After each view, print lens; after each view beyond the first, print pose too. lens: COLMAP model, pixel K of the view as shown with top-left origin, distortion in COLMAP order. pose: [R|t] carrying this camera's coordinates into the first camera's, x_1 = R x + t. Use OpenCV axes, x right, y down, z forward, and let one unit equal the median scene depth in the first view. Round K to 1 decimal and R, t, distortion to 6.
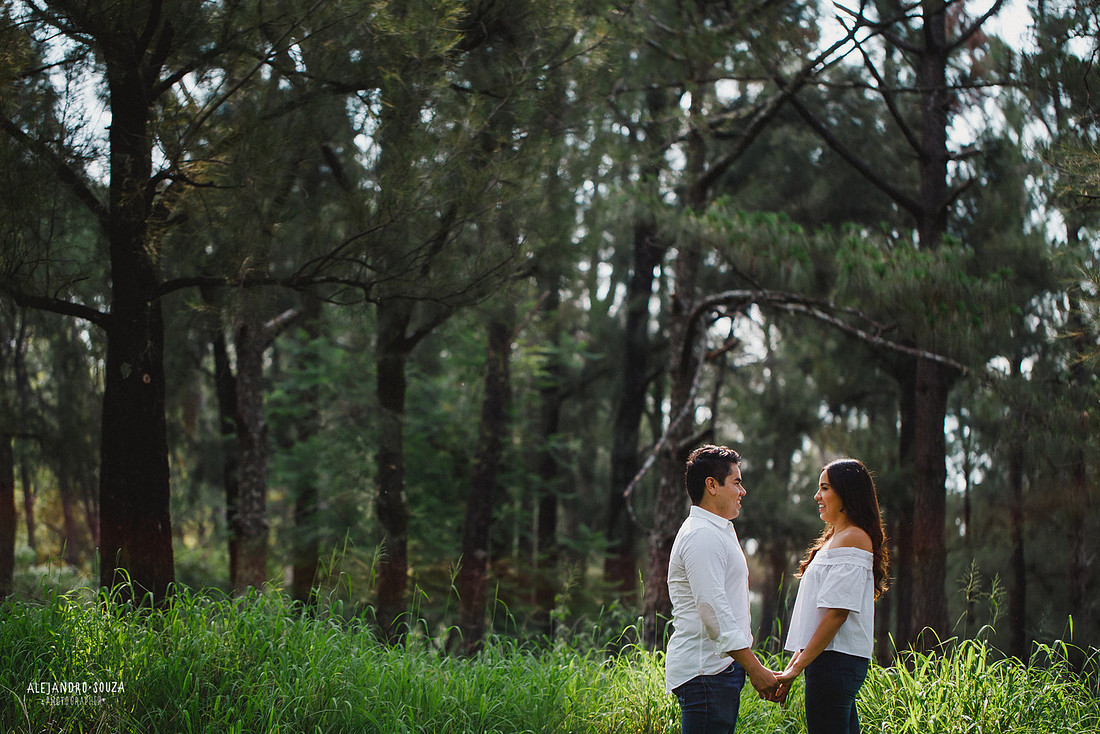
lens RADIAL K [[3158.0, 0, 550.0], [0, 3158.0, 367.0], [0, 0, 1]] dist [-0.071870, 0.092024]
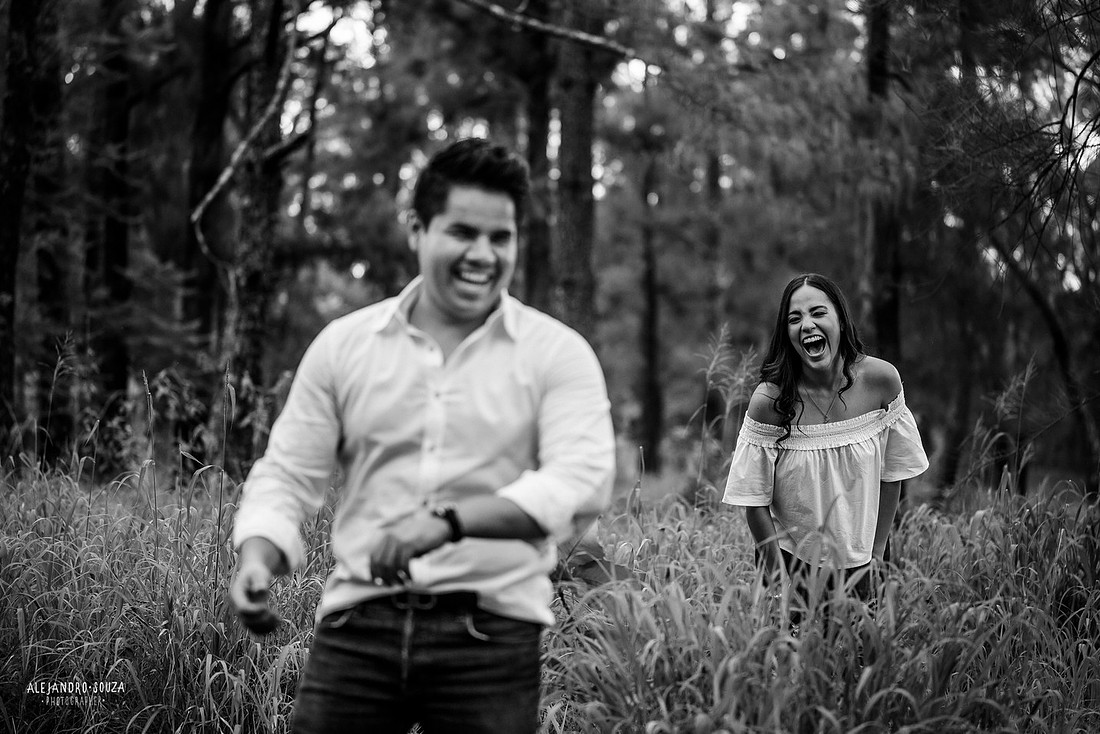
lens RADIAL K [[3158.0, 0, 550.0], [0, 3158.0, 367.0], [0, 0, 1]] dist [-0.071870, 0.092024]
pose [[0.992256, -0.017781, 0.122934, 0.010473], [0.006668, 0.995899, 0.090230, 0.005361], [-0.124034, -0.088712, 0.988304, 0.160607]]
